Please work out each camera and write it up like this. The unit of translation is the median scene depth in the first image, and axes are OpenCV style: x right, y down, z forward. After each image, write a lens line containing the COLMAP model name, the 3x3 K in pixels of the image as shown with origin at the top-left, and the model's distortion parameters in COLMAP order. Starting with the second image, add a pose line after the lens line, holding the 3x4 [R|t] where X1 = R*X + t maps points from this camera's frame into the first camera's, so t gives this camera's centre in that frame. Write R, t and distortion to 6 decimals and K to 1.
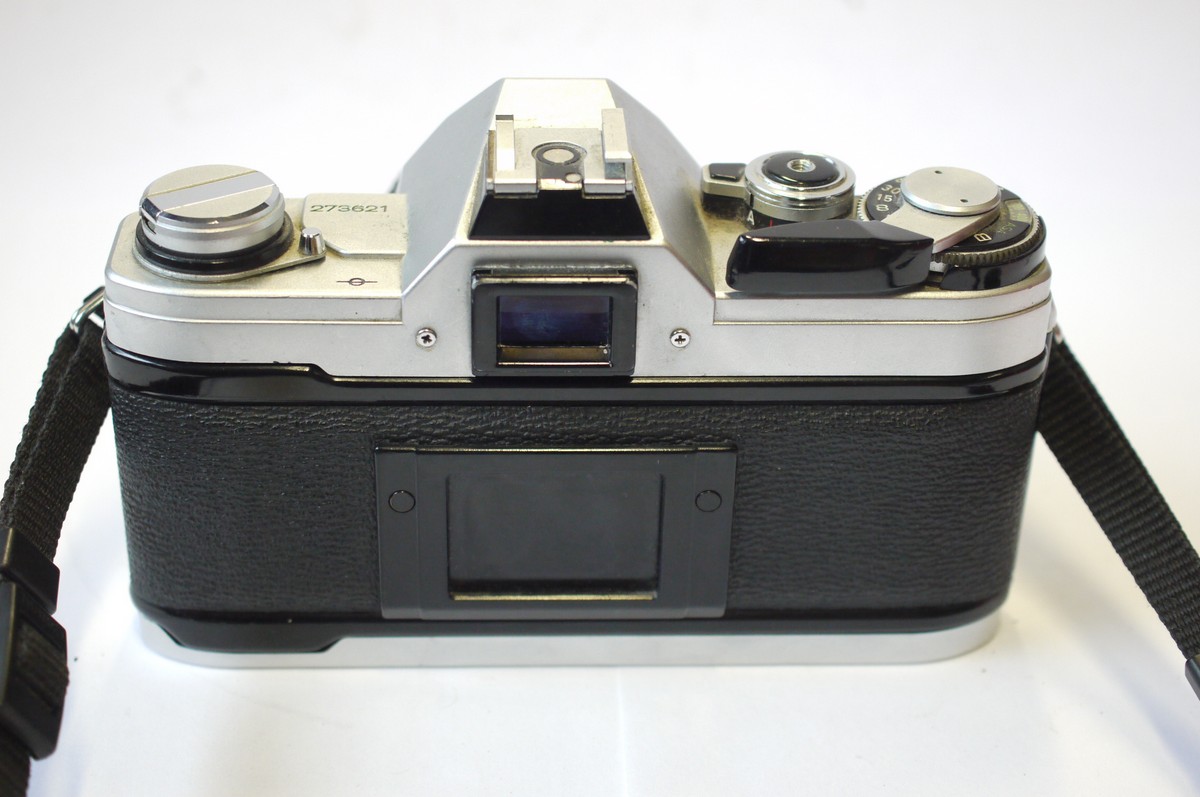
lens RADIAL K [[2110.4, 0, 600.0], [0, 2110.4, 398.5], [0, 0, 1]] dist [-0.003421, -0.131776]
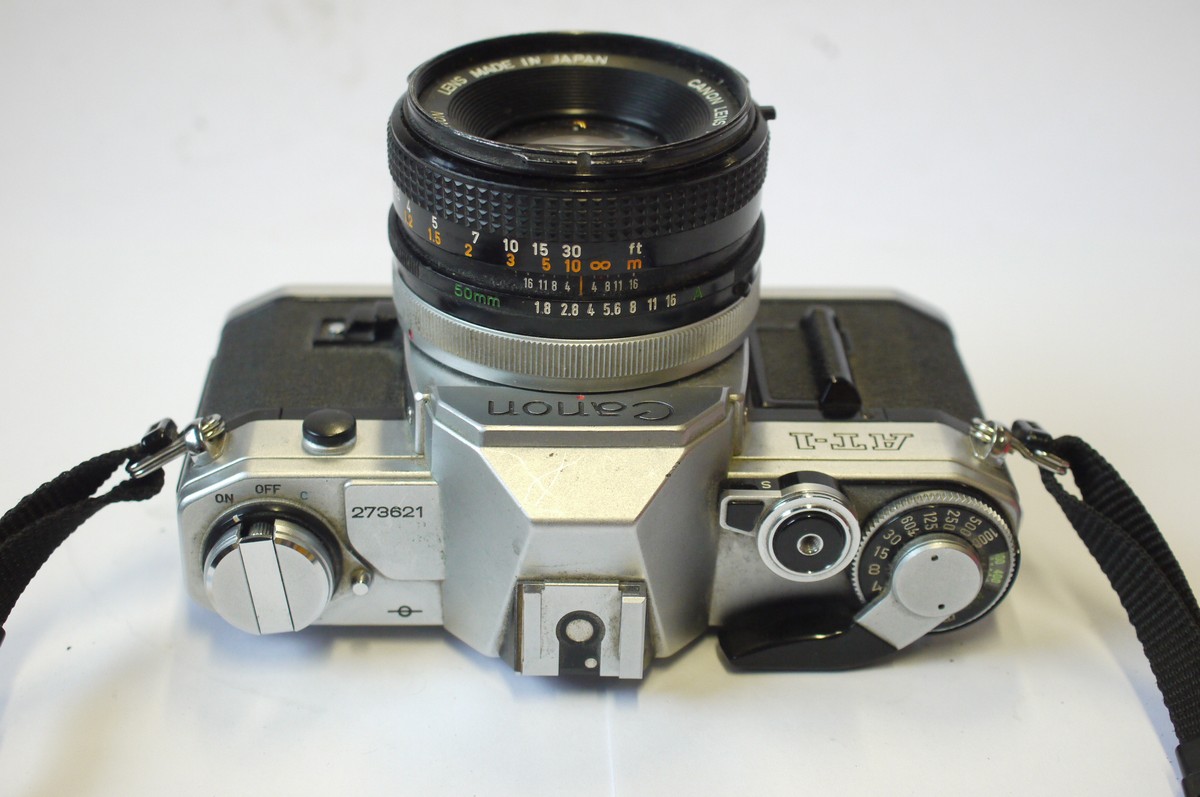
lens RADIAL K [[2110.4, 0, 600.0], [0, 2110.4, 398.5], [0, 0, 1]] dist [-0.003421, -0.131776]
pose [[0.999561, -0.018296, -0.023316, 0.018798], [0.029378, 0.715687, 0.697803, -0.929959], [0.003920, -0.698182, 0.715910, 0.264496]]
